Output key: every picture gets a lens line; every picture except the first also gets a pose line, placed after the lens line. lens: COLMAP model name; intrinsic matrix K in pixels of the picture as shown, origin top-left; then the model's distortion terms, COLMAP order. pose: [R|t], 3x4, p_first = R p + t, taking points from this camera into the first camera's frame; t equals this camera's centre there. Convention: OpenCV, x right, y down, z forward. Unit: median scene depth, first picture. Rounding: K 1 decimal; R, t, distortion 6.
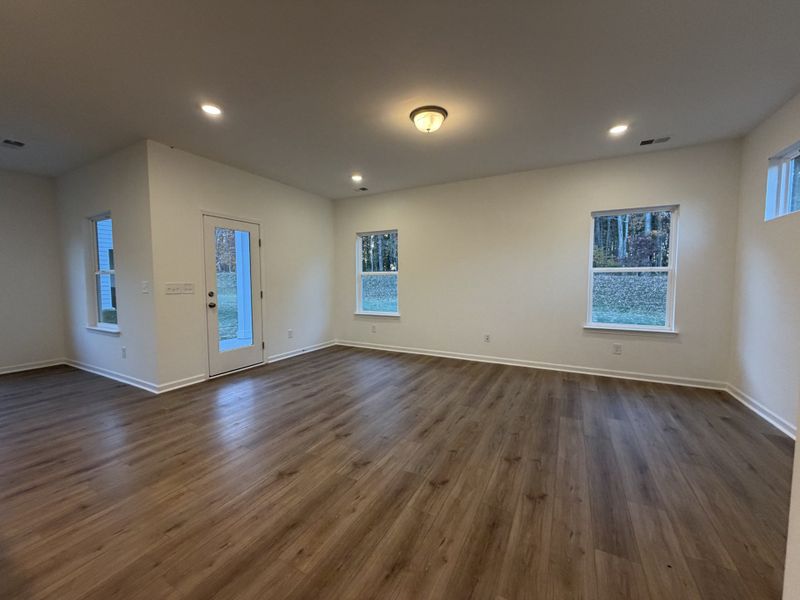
lens RADIAL K [[318.0, 0, 398.8], [0, 318.0, 301.0], [0, 0, 1]] dist [-0.001359, 0.000039]
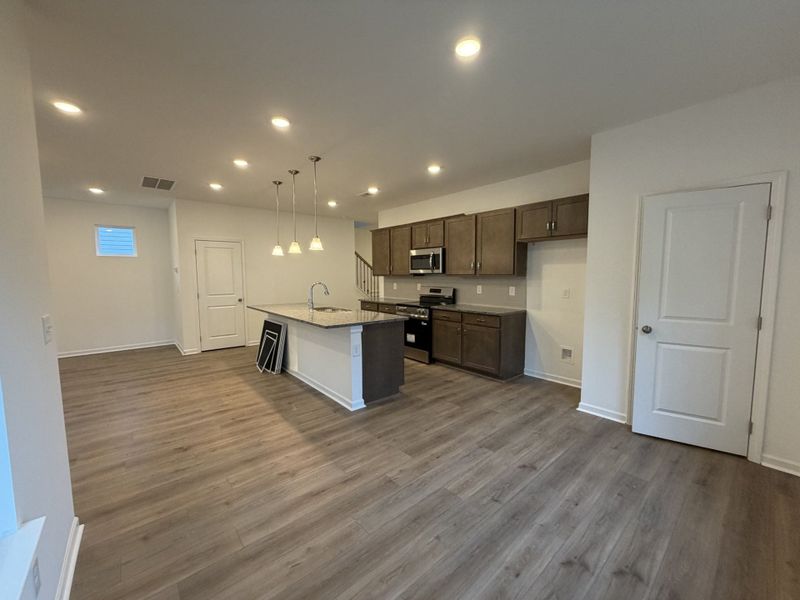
lens RADIAL K [[318.0, 0, 398.8], [0, 318.0, 301.0], [0, 0, 1]] dist [-0.001359, 0.000039]
pose [[-0.933595, -0.021906, 0.357660, -1.655217], [0.031792, 0.989130, 0.143568, -0.149217], [-0.356917, 0.145405, -0.922750, 1.447993]]
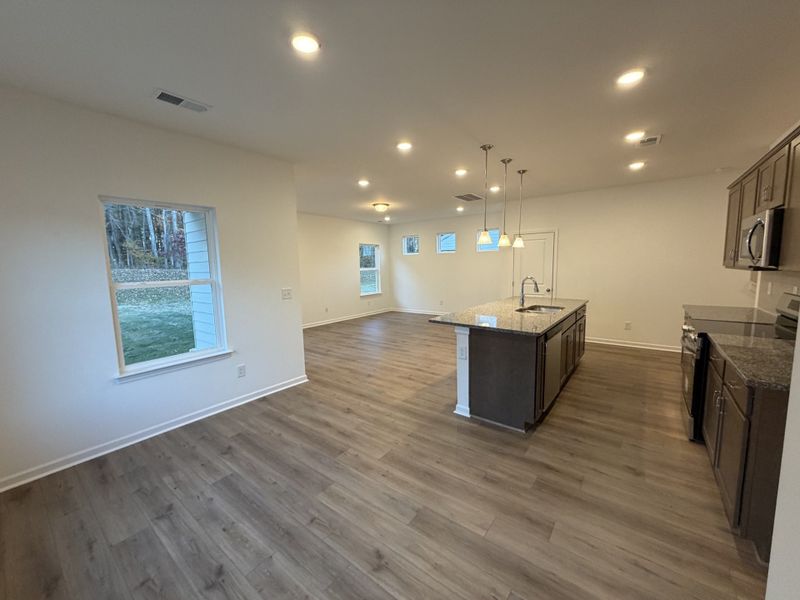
lens RADIAL K [[320.0, 0, 398.2], [0, 320.0, 293.1], [0, 0, 1]] dist [0.001596, 0.000108]
pose [[0.160586, -0.090766, 0.982840, -2.171160], [0.082461, 0.993515, 0.078279, -0.117157], [-0.983571, 0.068475, 0.167029, 0.518999]]
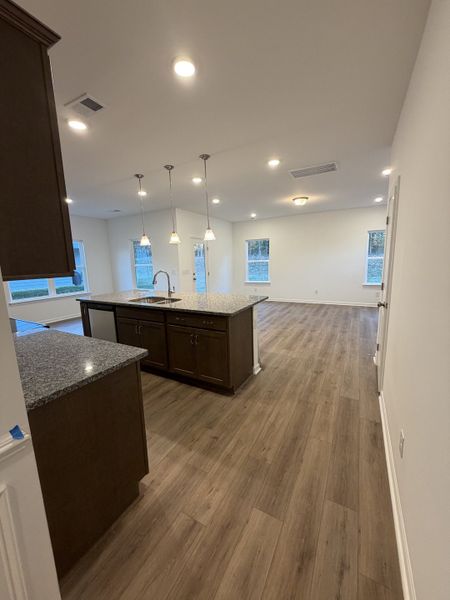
lens RADIAL K [[238.5, 0, 226.1], [0, 238.5, 298.5], [0, 0, 1]] dist [-0.001359, 0.000039]
pose [[0.999596, -0.023788, -0.015540, -0.462437], [0.025128, 0.995382, 0.092649, 0.001032], [0.013264, -0.093002, 0.995578, -0.904939]]
